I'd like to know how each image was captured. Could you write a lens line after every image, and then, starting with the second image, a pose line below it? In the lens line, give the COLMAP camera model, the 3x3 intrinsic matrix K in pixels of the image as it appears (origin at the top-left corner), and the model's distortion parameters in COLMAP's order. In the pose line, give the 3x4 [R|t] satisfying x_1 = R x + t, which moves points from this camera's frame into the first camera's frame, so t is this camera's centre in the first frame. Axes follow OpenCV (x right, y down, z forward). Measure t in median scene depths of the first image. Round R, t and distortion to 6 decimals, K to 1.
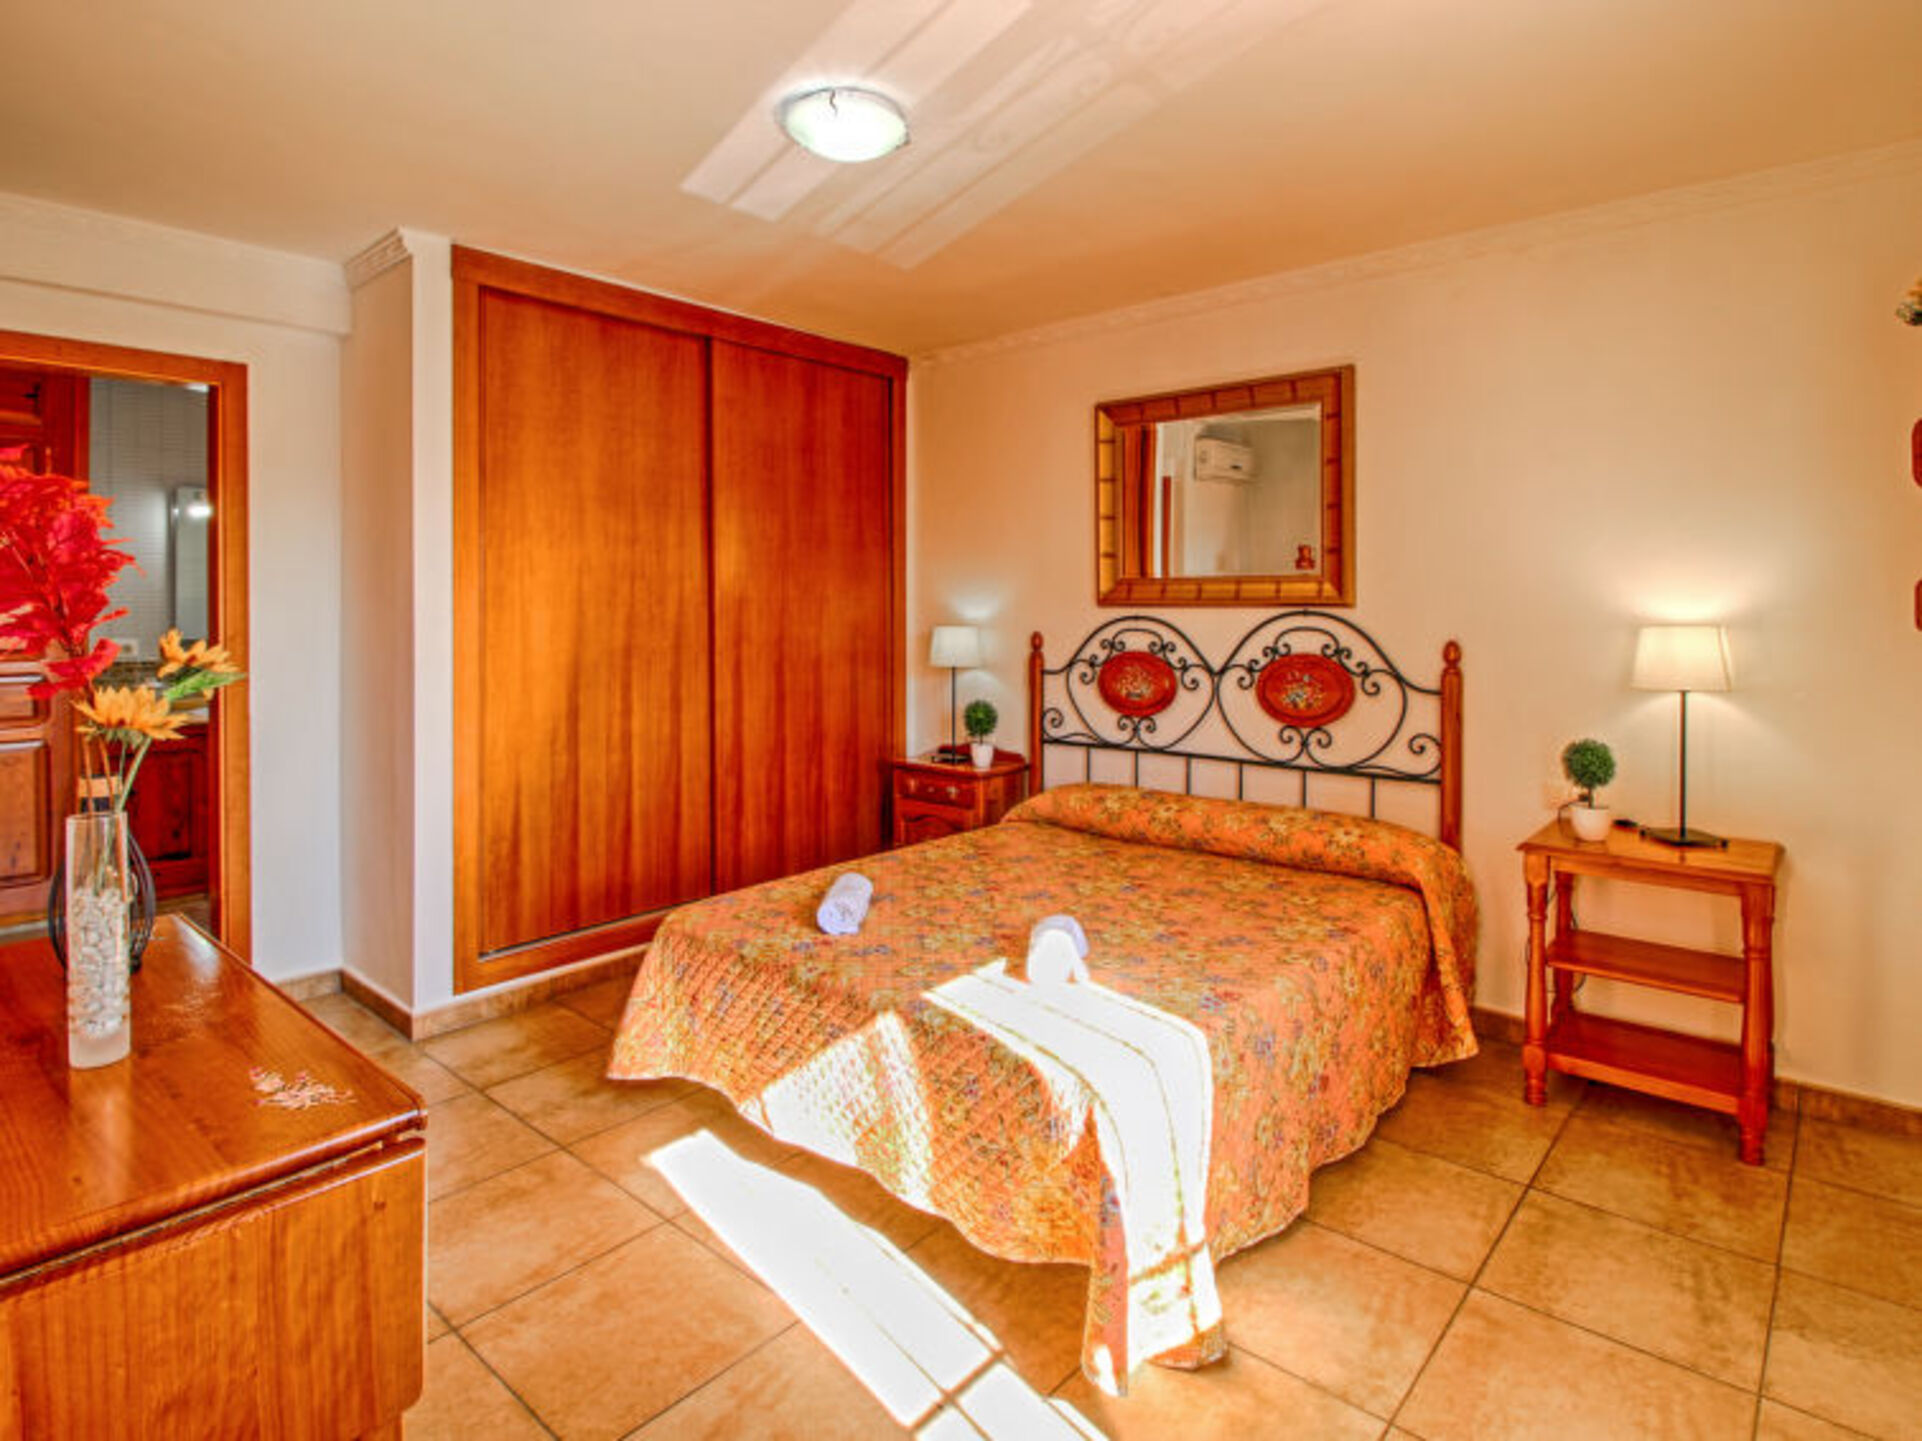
lens RADIAL K [[1020.3, 0, 953.0], [0, 1020.3, 718.0], [0, 0, 1]] dist [-0.005828, -0.000472]
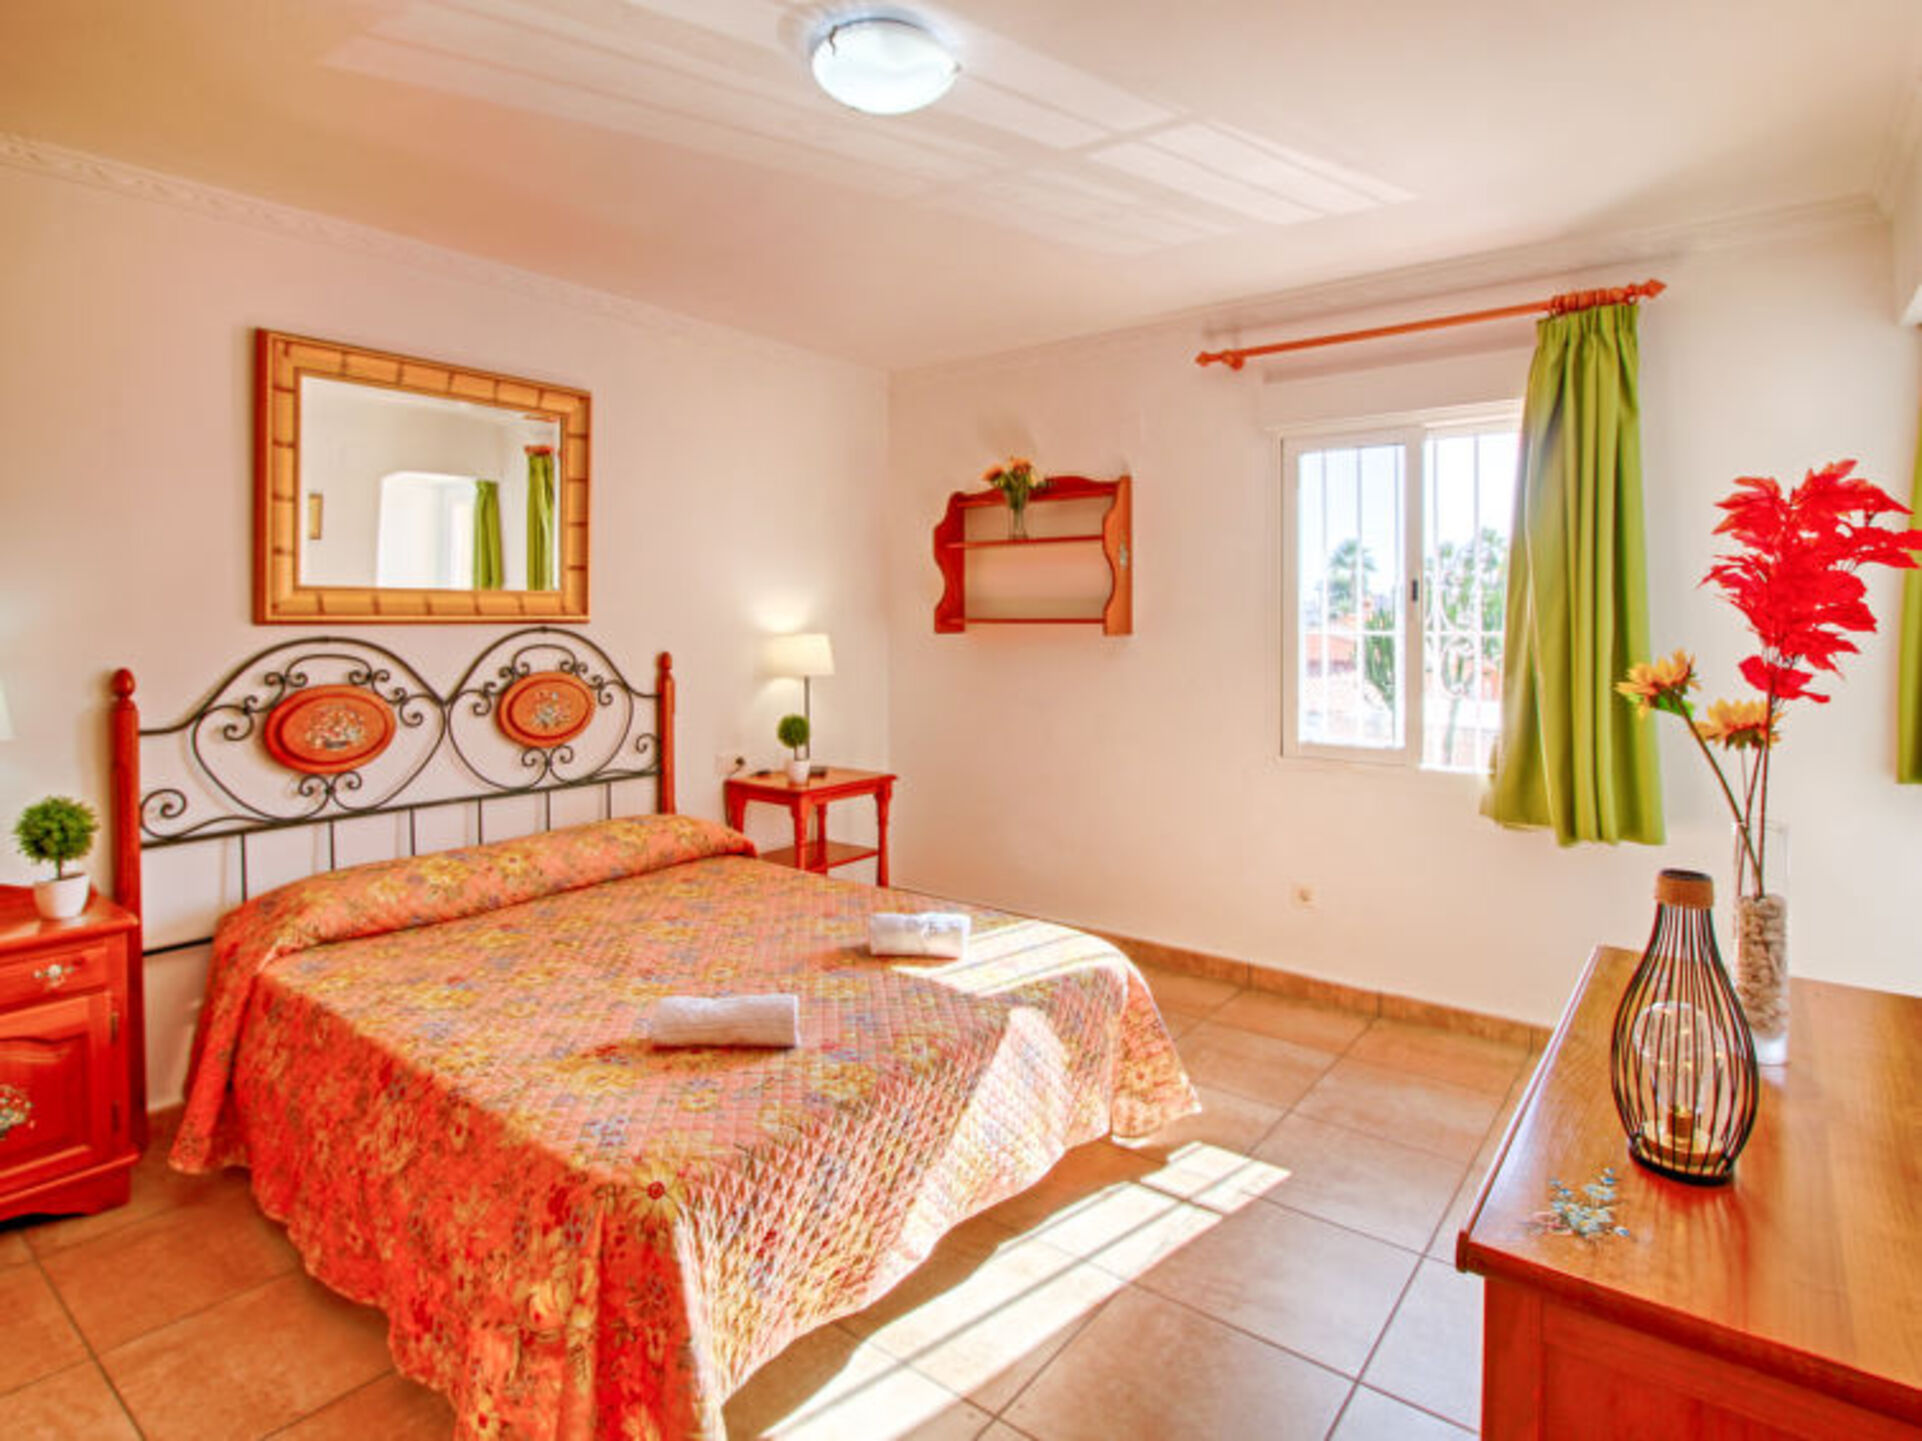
lens RADIAL K [[1020.3, 0, 953.4], [0, 1020.3, 723.1], [0, 0, 1]] dist [-0.005828, -0.000472]
pose [[-0.064392, -0.101886, 0.992710, -0.631825], [0.107425, 0.988286, 0.108400, -0.075370], [-0.992126, 0.113622, -0.052693, 0.643465]]
